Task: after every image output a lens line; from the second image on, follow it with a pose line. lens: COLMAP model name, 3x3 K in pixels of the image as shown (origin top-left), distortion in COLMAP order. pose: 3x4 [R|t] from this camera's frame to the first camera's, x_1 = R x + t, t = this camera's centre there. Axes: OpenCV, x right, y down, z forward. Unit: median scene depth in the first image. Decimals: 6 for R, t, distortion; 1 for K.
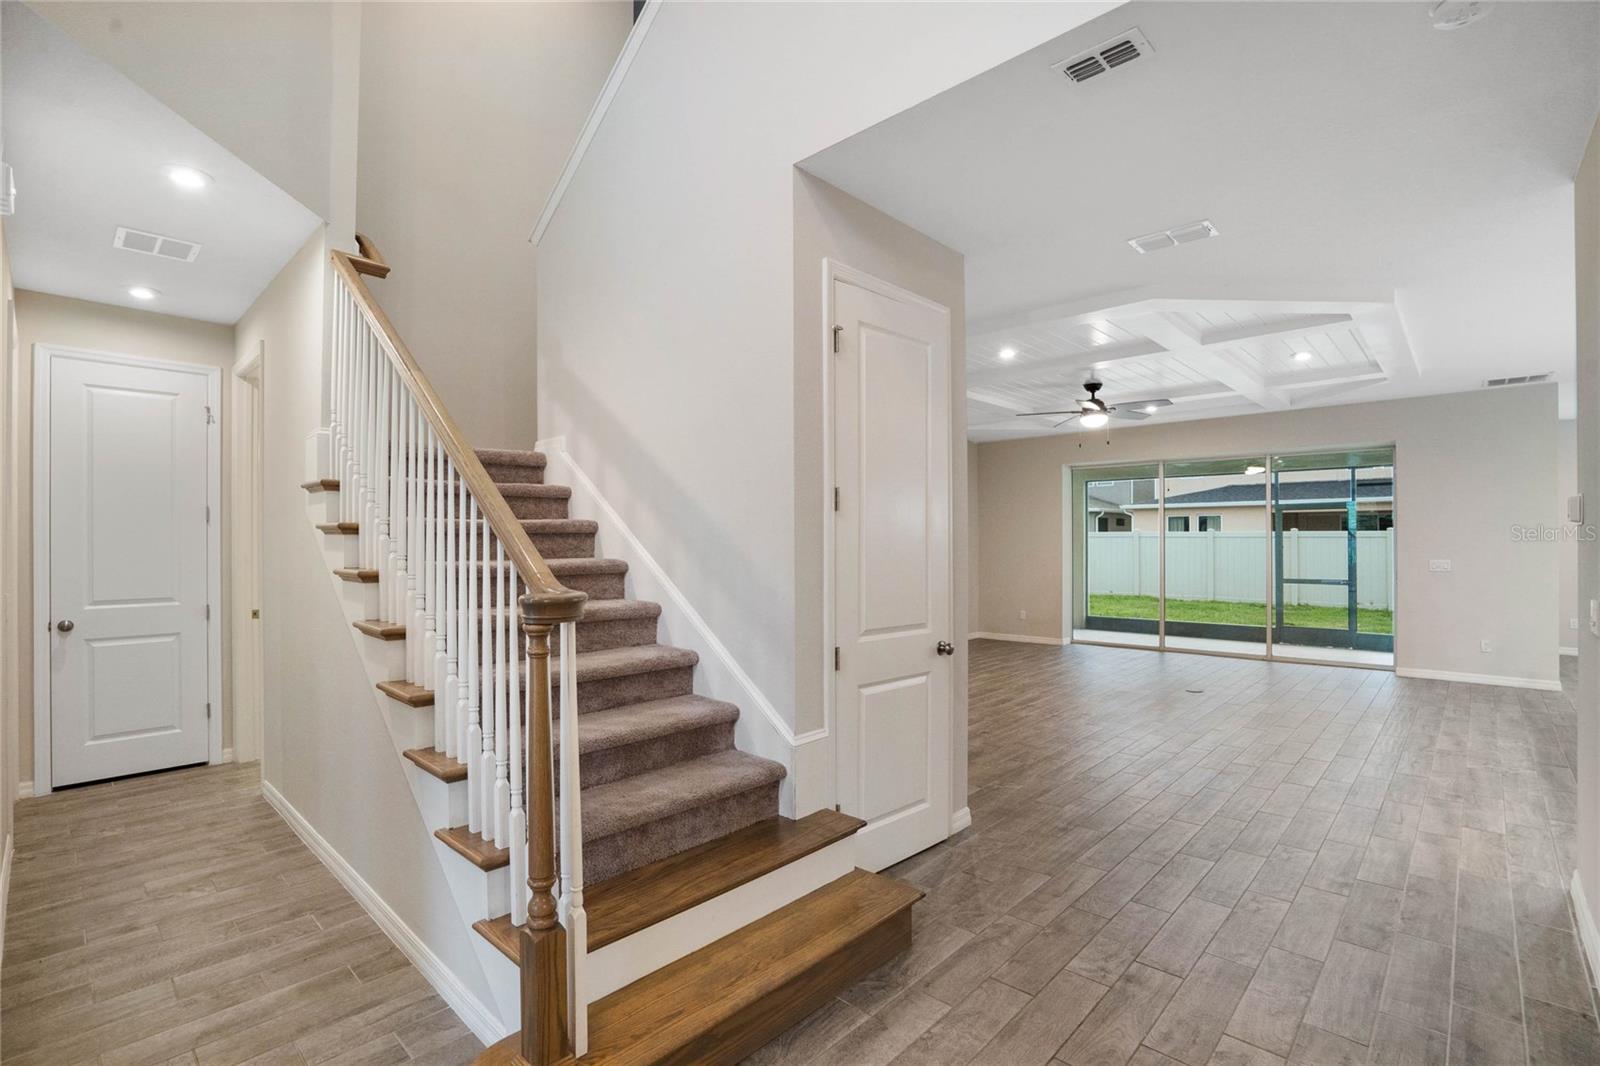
lens RADIAL K [[744.4, 0, 793.9], [0, 744.4, 539.4], [0, 0, 1]] dist [-0.059701, 0.023375]
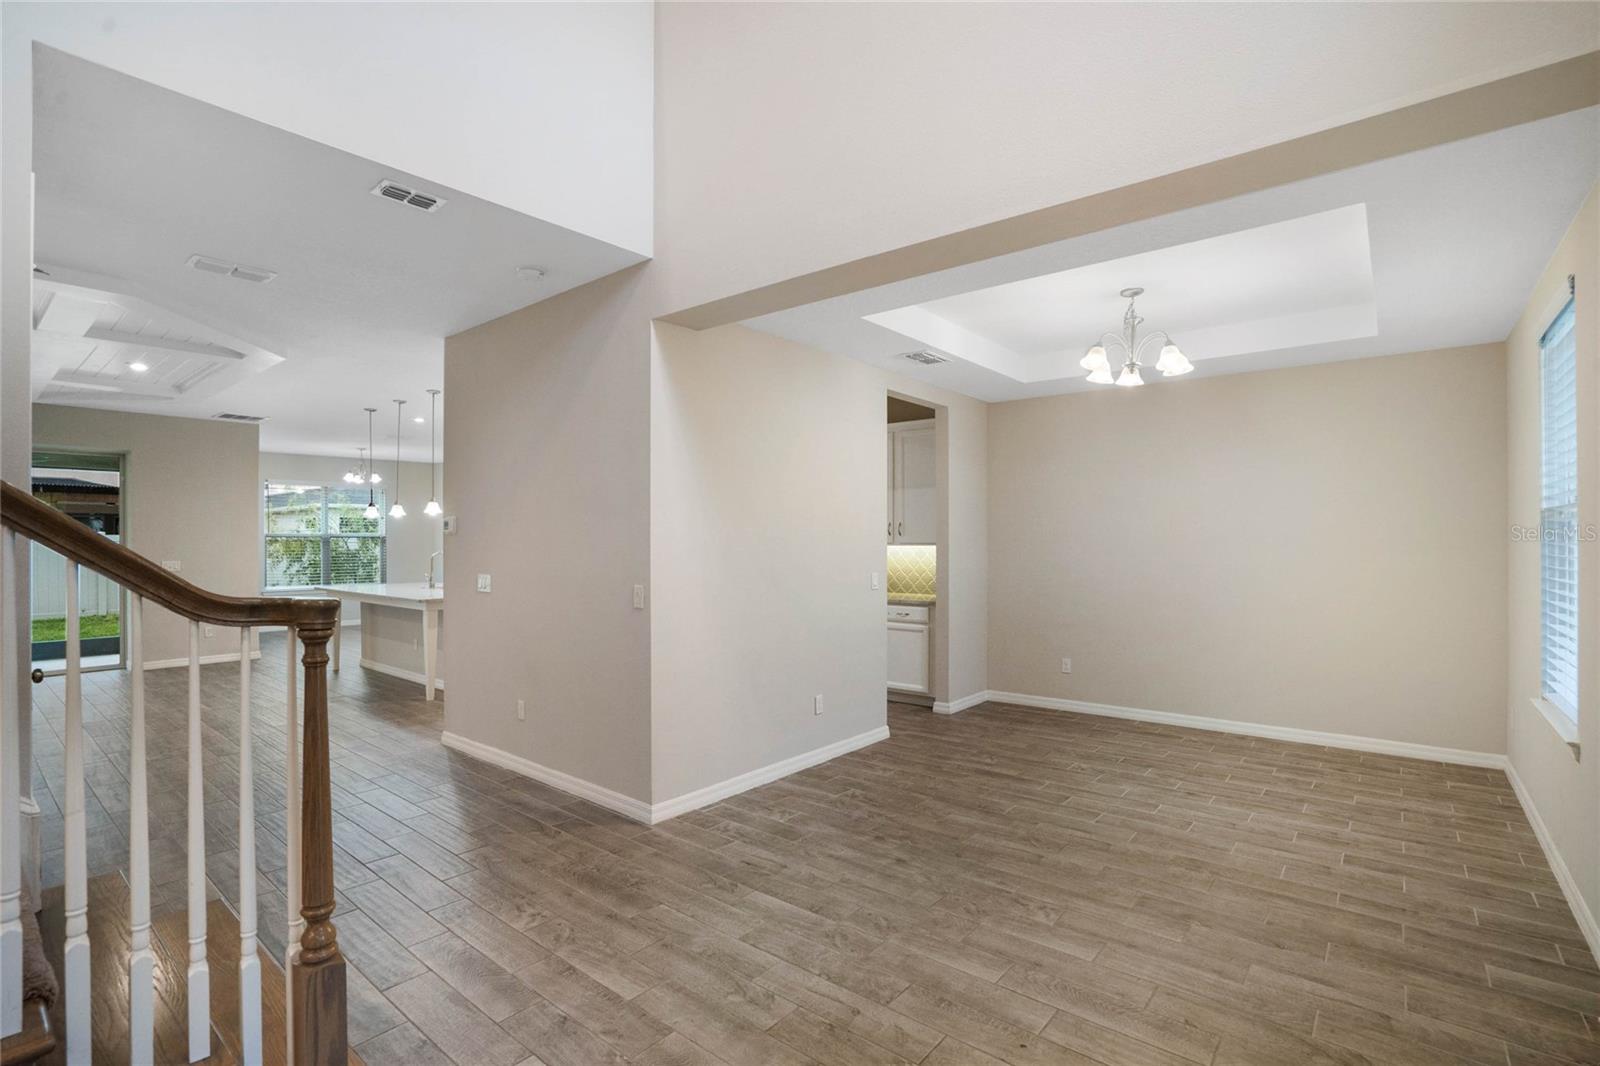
lens RADIAL K [[744.4, 0, 793.9], [0, 744.4, 539.4], [0, 0, 1]] dist [-0.059701, 0.023375]
pose [[-0.064968, 0.006771, 0.997864, -0.680174], [0.001912, 0.999976, -0.006661, 0.007290], [-0.997886, 0.001475, -0.064979, 0.238551]]
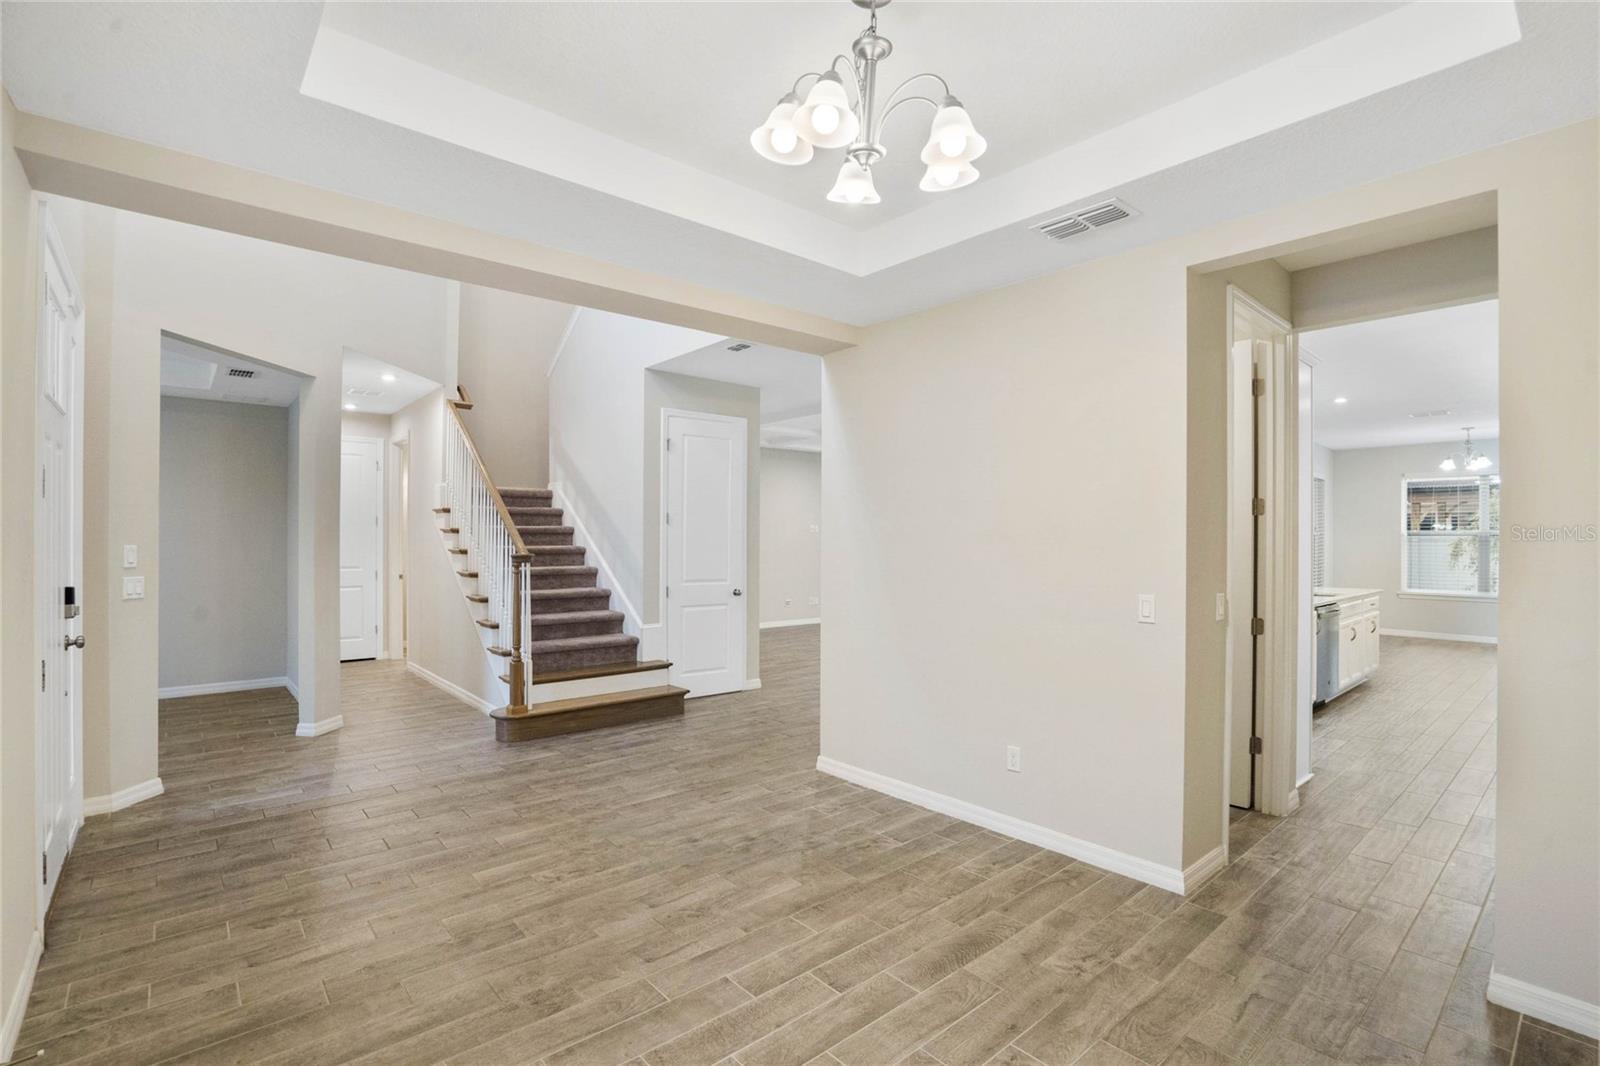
lens RADIAL K [[744.4, 0, 793.9], [0, 744.4, 539.4], [0, 0, 1]] dist [-0.059701, 0.023375]
pose [[0.995046, 0.008080, -0.099084, 0.603426], [-0.007891, 0.999966, 0.002302, -0.001142], [0.099099, -0.001508, 0.995076, -1.061915]]
